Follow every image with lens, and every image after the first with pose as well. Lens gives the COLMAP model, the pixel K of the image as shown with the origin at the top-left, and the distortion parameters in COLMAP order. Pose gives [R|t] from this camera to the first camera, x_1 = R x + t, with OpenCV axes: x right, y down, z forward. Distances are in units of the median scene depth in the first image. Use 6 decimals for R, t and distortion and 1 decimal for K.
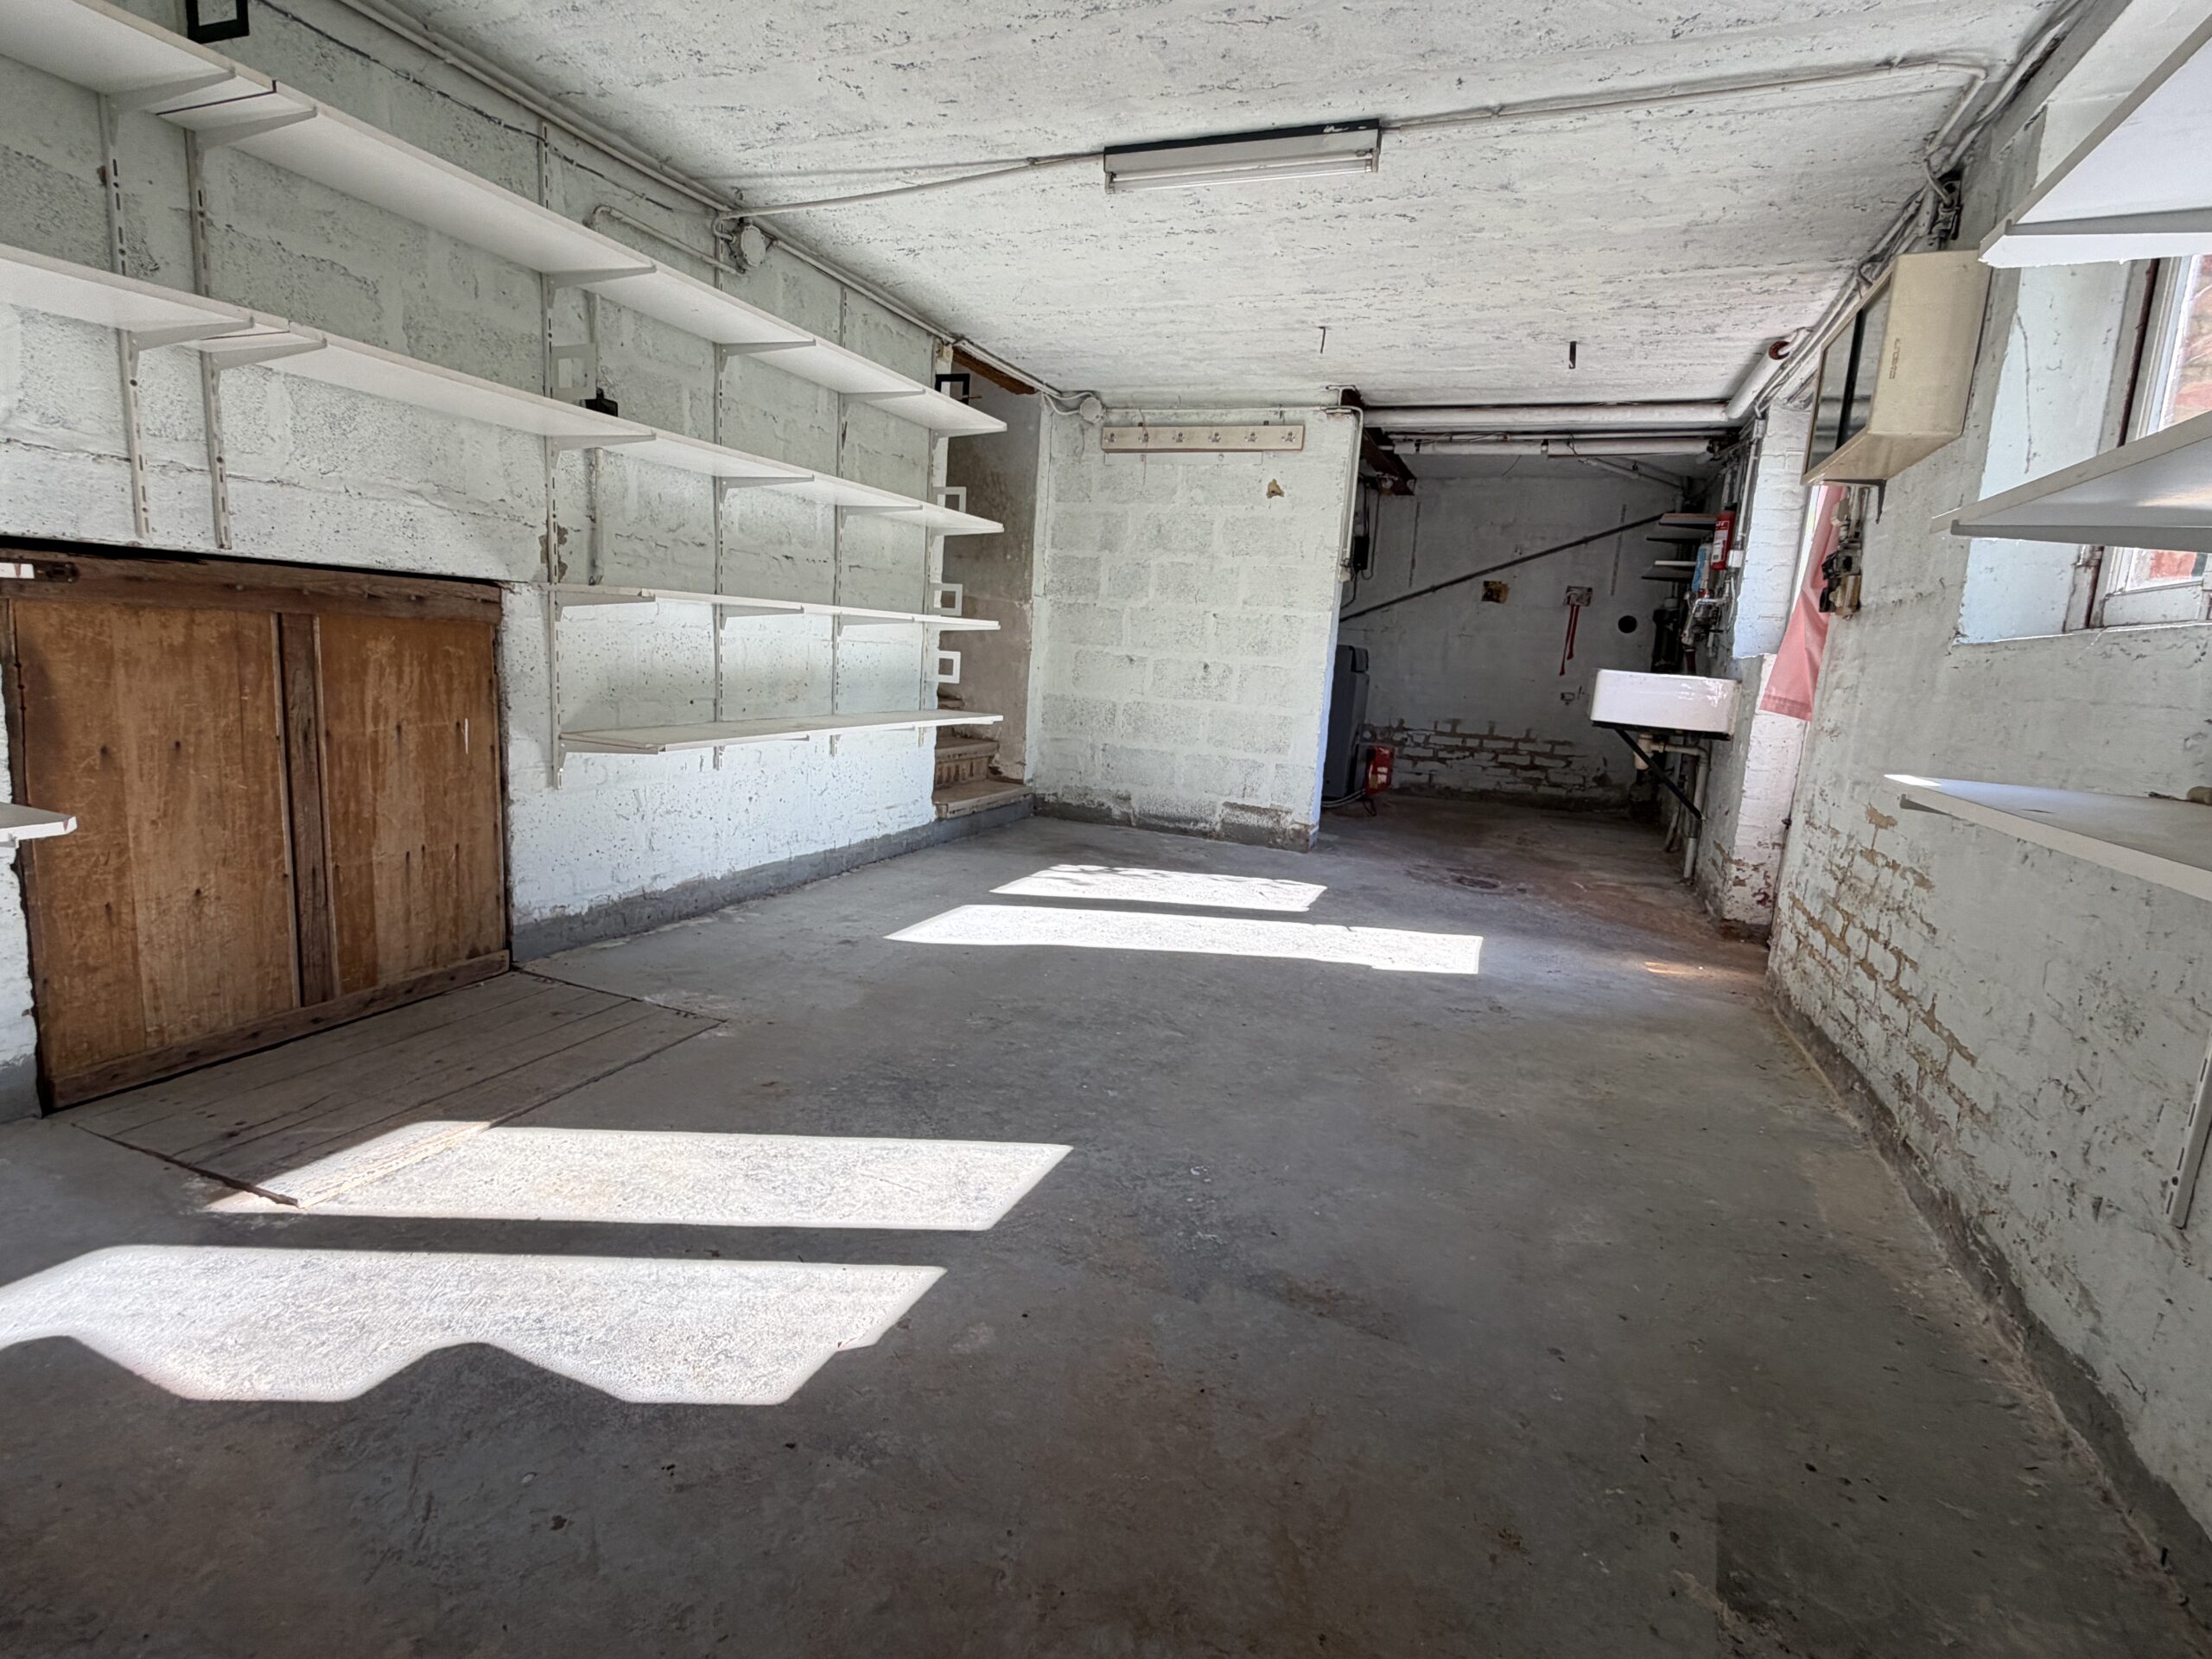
lens RADIAL K [[1075.4, 0, 1106.0], [0, 1075.4, 829.5], [0, 0, 1]] dist [-0.002774, -0.000597]
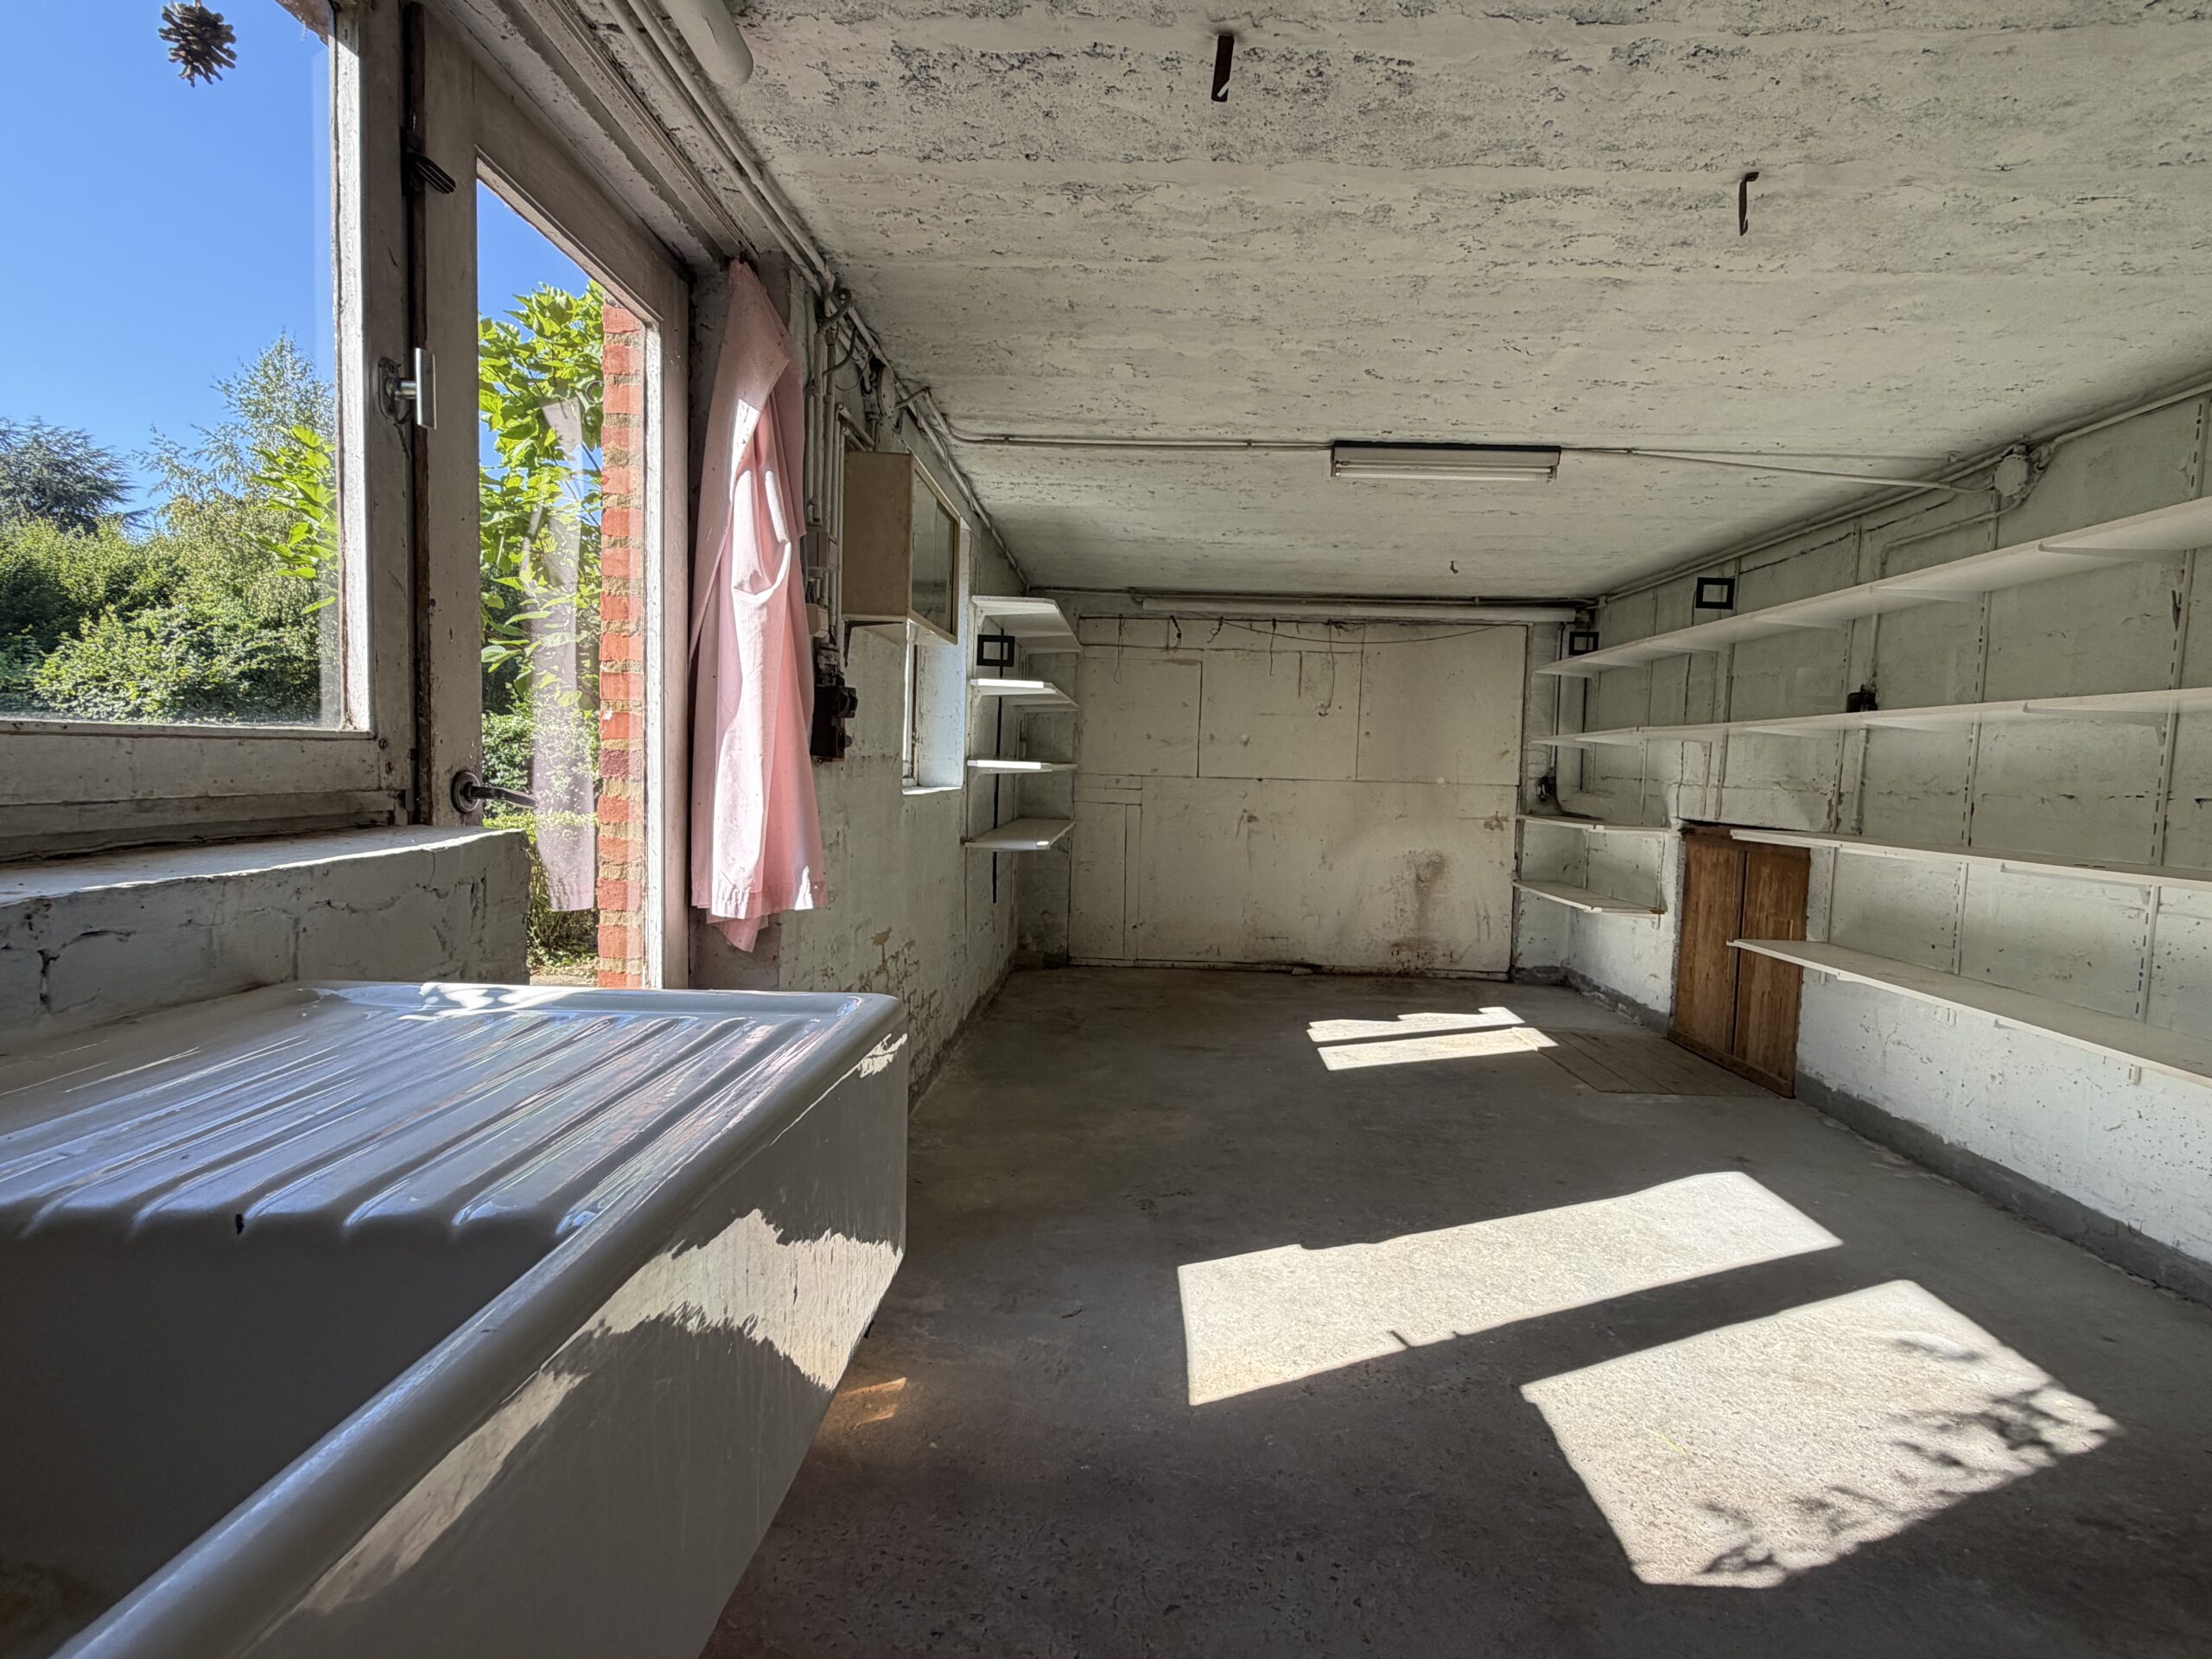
lens RADIAL K [[1075.4, 0, 1106.0], [0, 1075.4, 829.5], [0, 0, 1]] dist [-0.002774, -0.000597]
pose [[-0.937466, -0.073346, -0.340261, 0.330327], [-0.146891, 0.969601, 0.195698, -0.147256], [0.315564, 0.233442, -0.919741, 0.791938]]
